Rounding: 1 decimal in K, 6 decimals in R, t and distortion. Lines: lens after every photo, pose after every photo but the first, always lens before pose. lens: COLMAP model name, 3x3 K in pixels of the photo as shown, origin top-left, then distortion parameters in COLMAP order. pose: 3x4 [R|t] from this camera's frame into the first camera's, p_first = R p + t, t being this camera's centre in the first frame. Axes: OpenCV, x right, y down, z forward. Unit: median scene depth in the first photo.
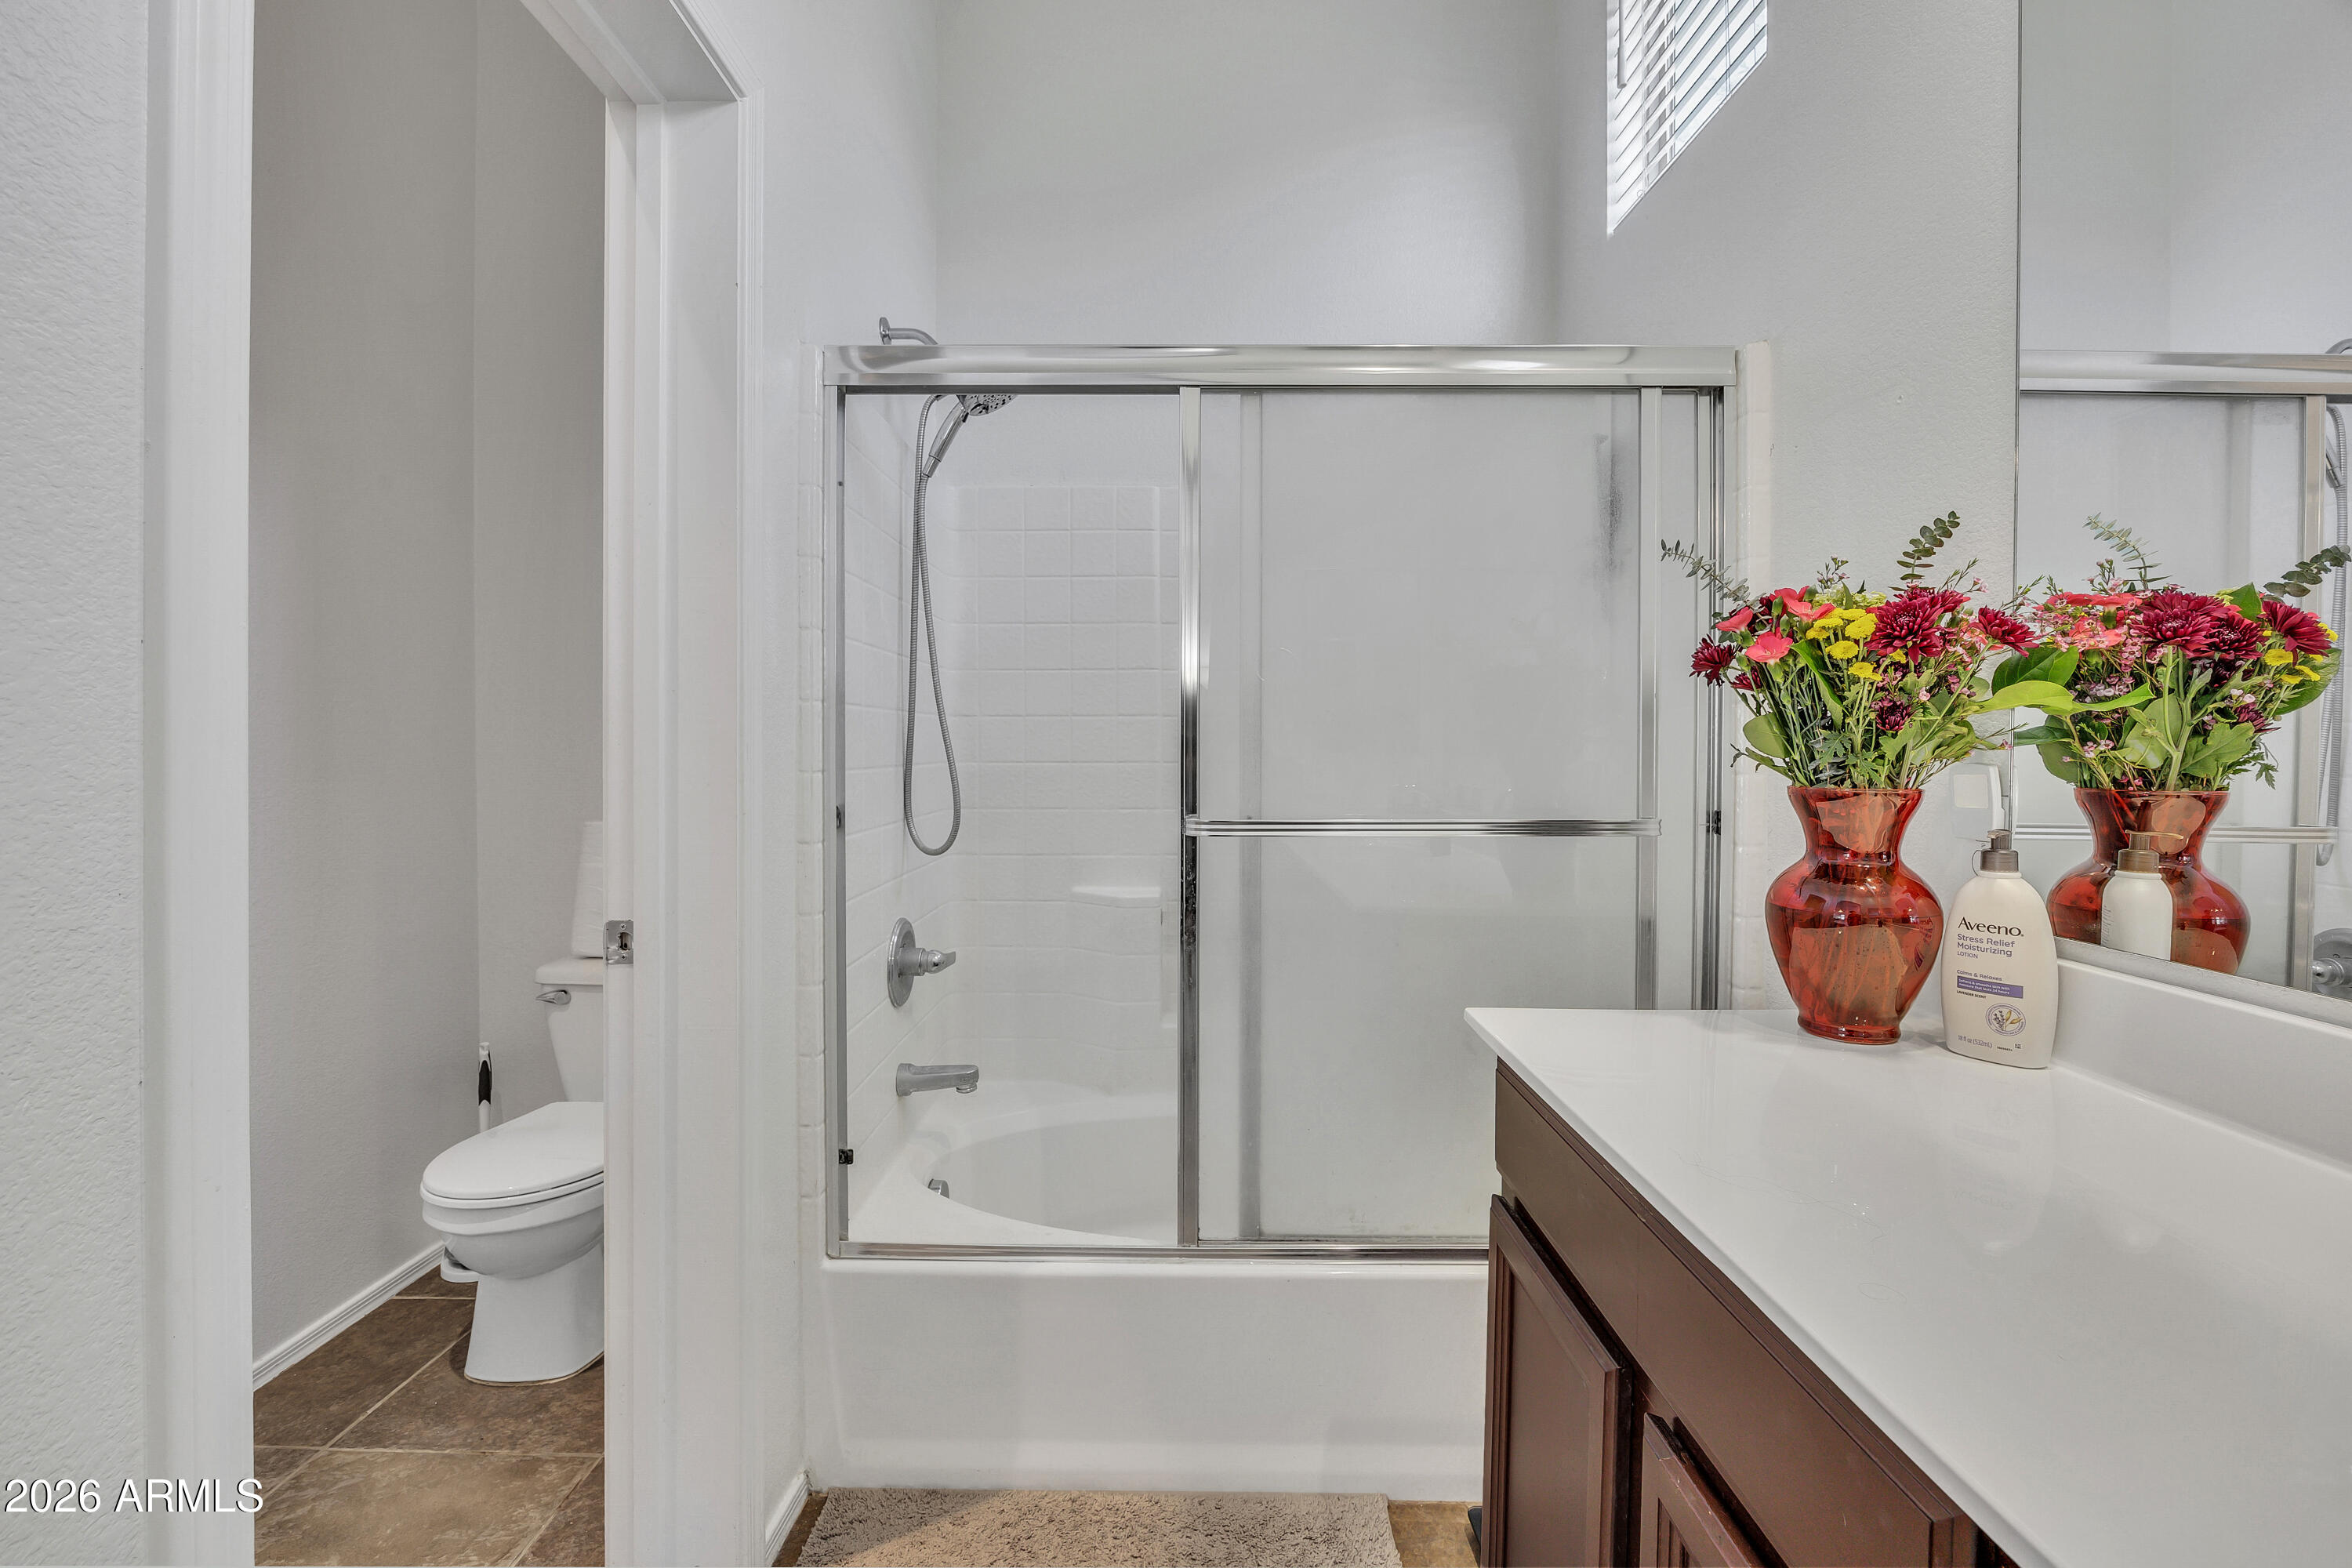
lens RADIAL K [[1004.5, 0, 1172.4], [0, 1004.5, 765.4], [0, 0, 1]] dist [-0.014658, -0.000008]
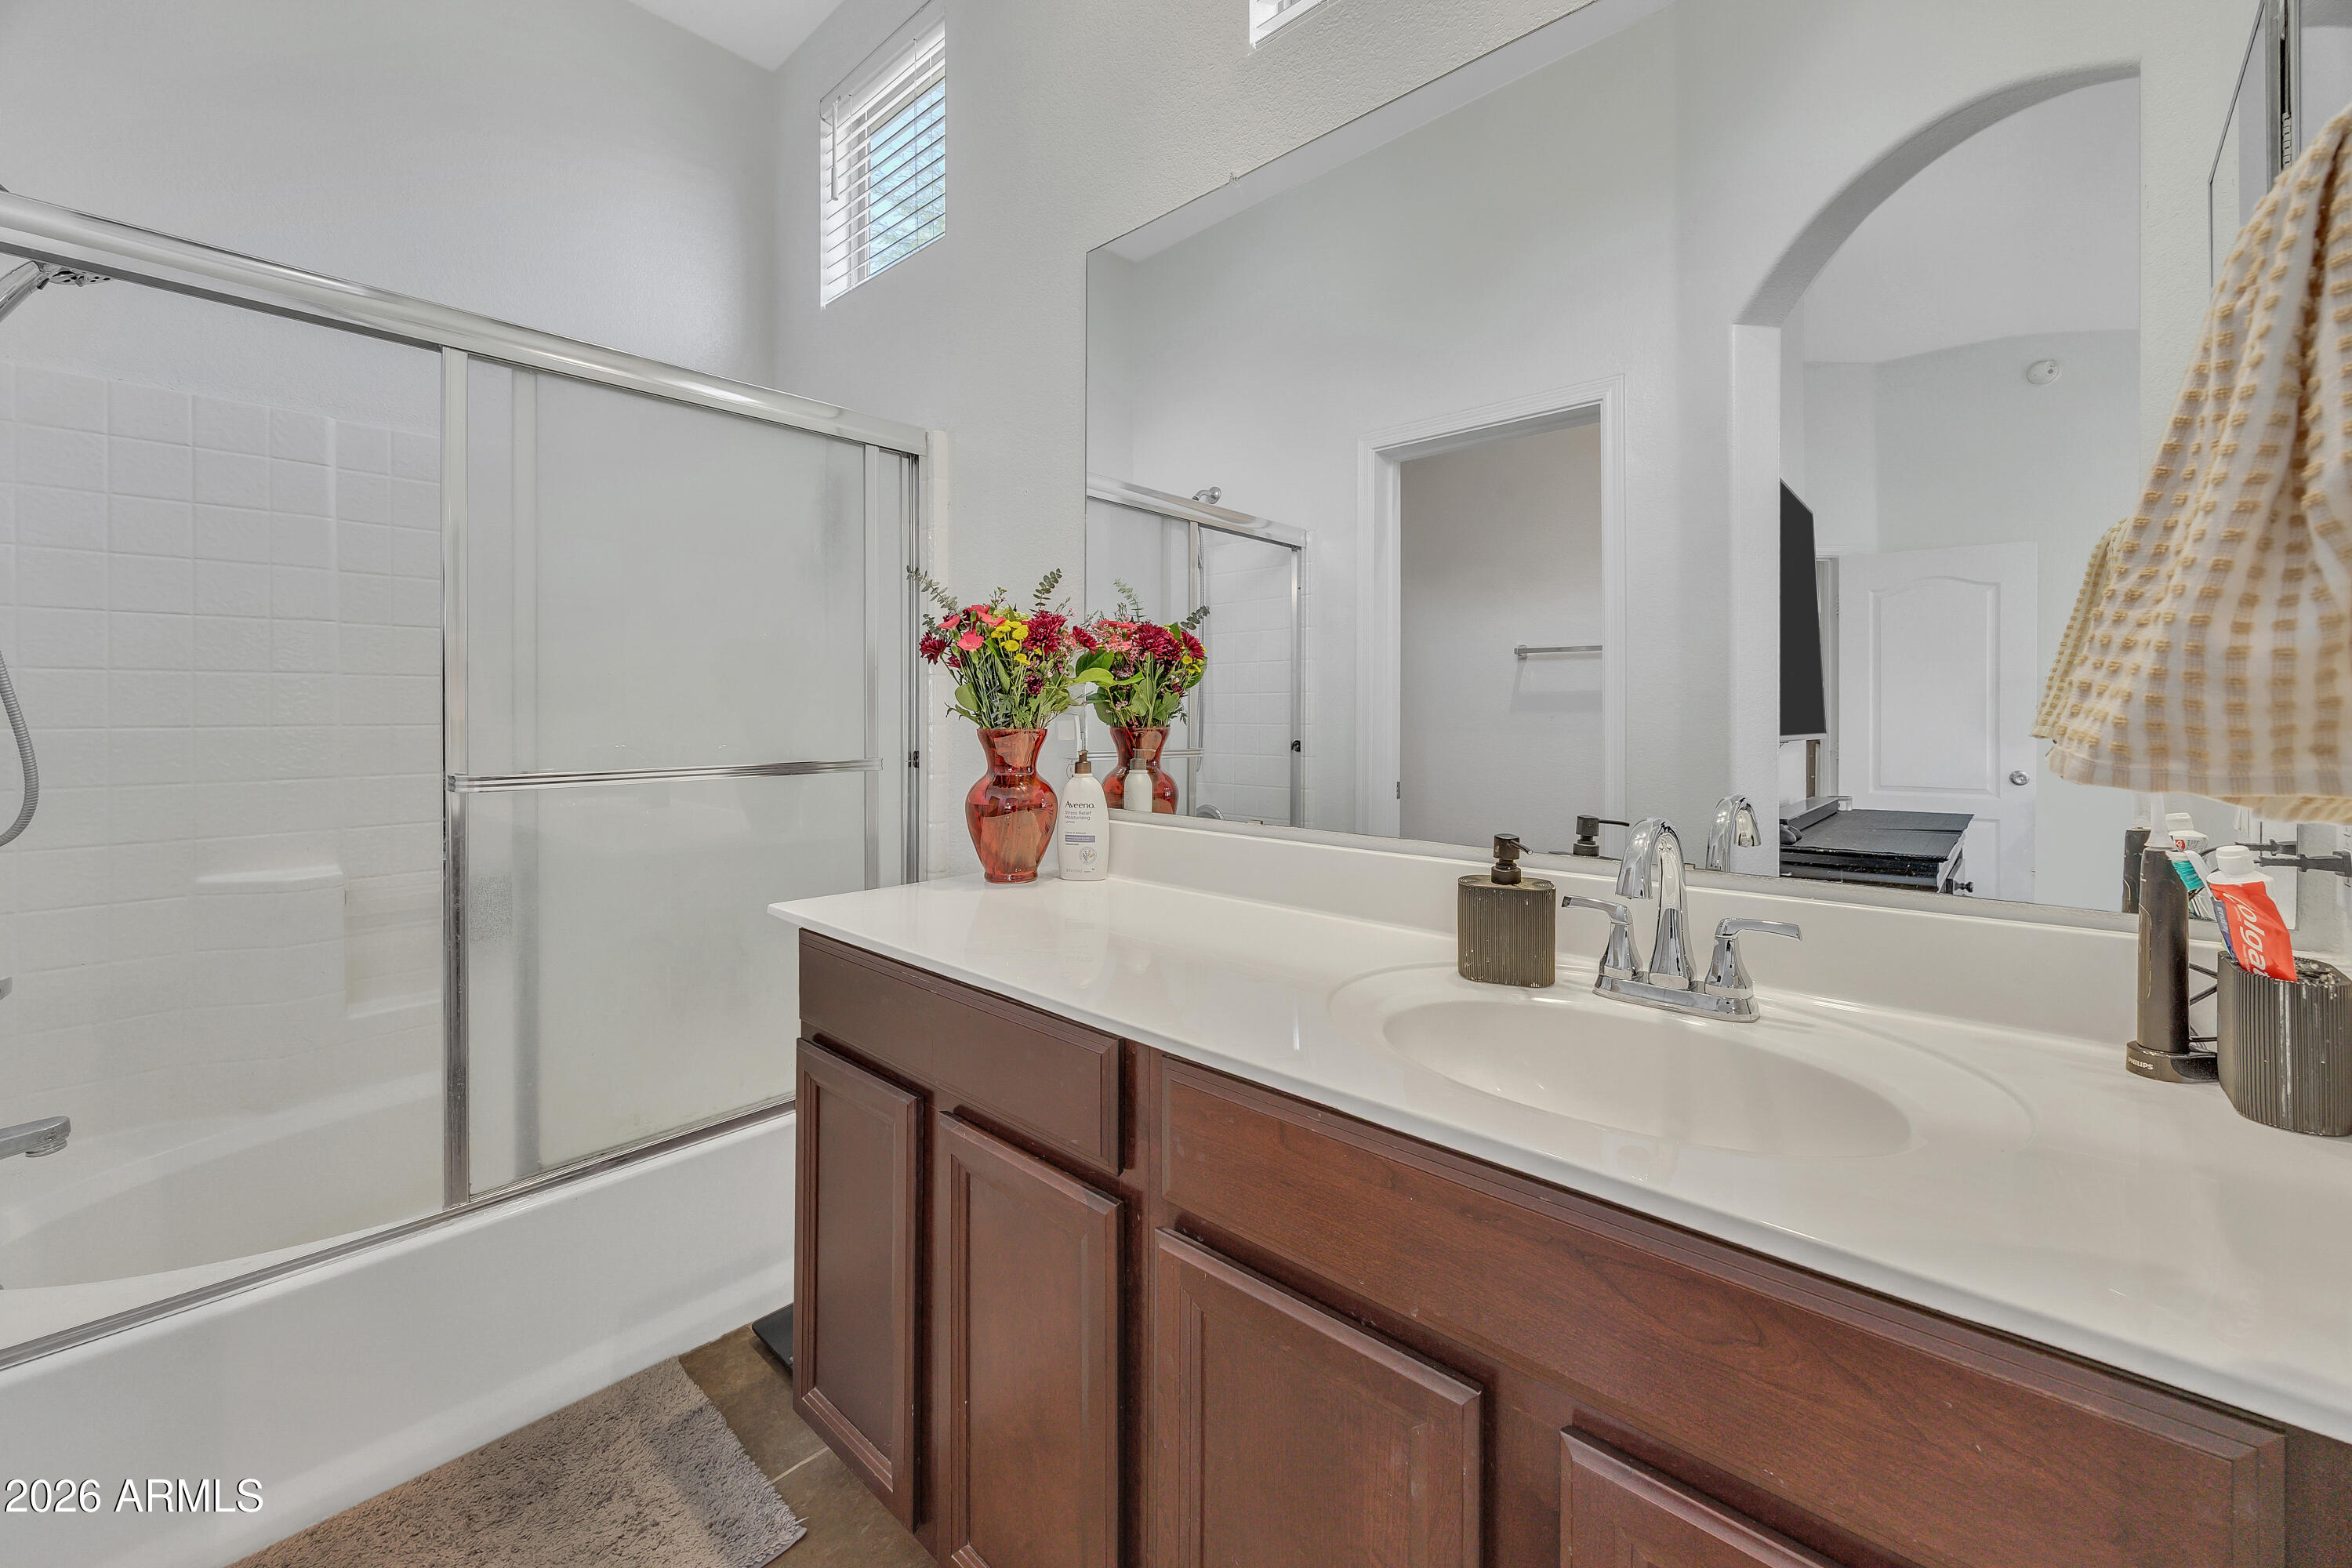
lens RADIAL K [[937.0, 0, 1175.1], [0, 937.0, 714.7], [0, 0, 1]] dist [-0.061474, -0.000087]
pose [[0.663094, -0.003844, 0.748526, -0.301648], [0.015077, 0.999853, -0.008222, 0.016171], [-0.748384, 0.016737, 0.663054, -0.229769]]
